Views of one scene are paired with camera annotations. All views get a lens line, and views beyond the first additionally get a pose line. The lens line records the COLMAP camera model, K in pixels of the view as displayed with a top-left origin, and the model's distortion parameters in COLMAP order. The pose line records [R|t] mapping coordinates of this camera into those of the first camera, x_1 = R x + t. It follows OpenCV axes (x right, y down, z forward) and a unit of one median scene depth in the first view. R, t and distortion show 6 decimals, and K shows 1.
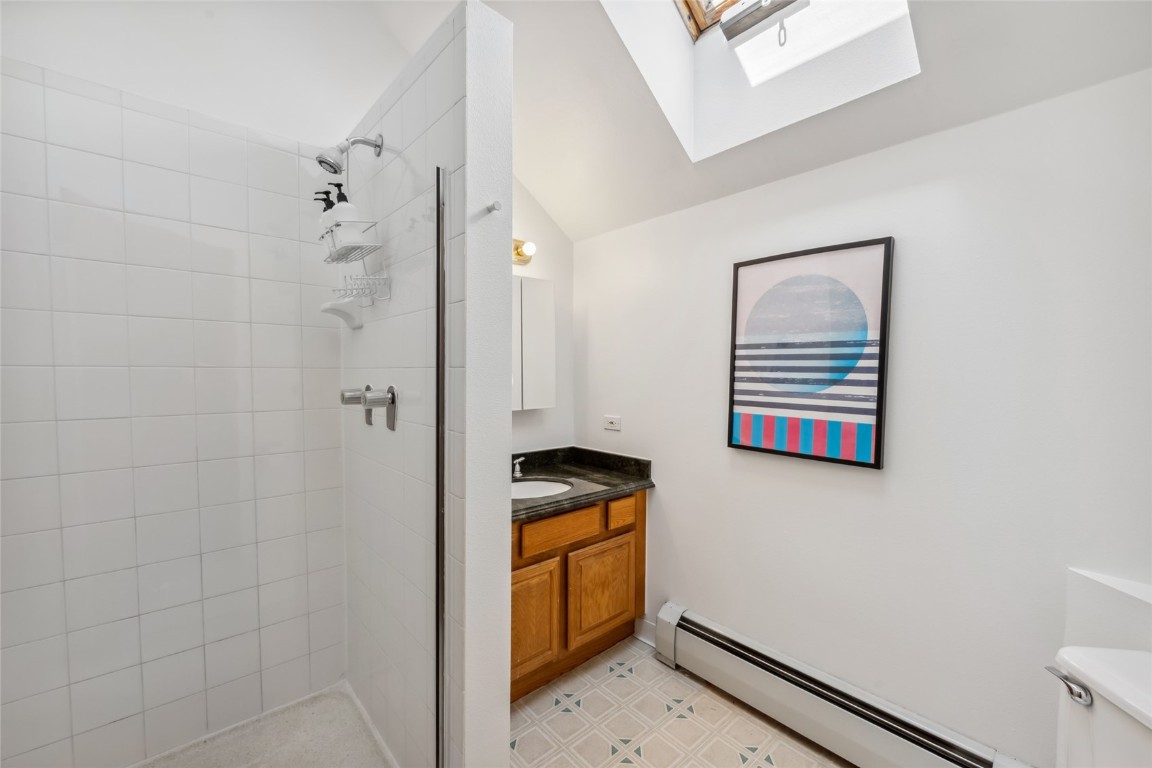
lens RADIAL K [[455.8, 0, 576.0], [0, 455.8, 383.4], [0, 0, 1]] dist [-0.001587, -0.000274]
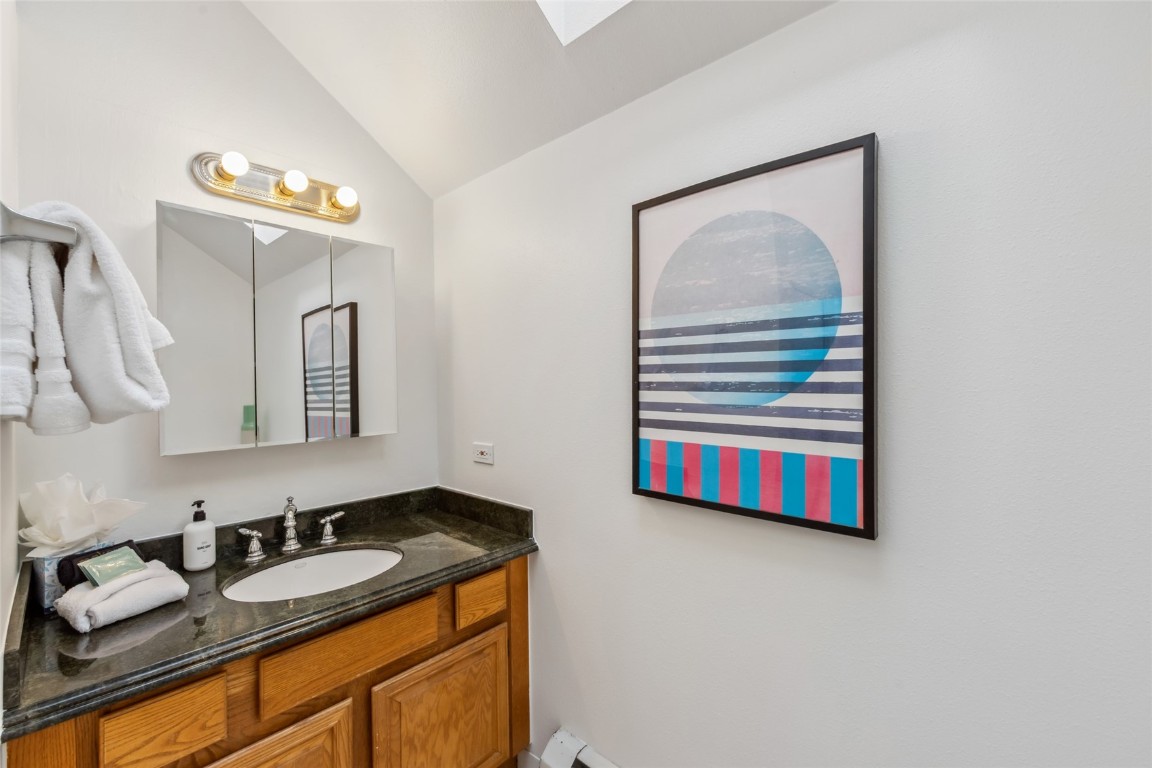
lens RADIAL K [[464.0, 0, 580.1], [0, 464.0, 373.6], [0, 0, 1]] dist [-0.000888, -0.000224]
pose [[0.994806, -0.018539, 0.100090, 0.201700], [0.022760, 0.998892, -0.041198, -0.001596], [-0.099215, 0.043262, 0.994125, 0.366209]]
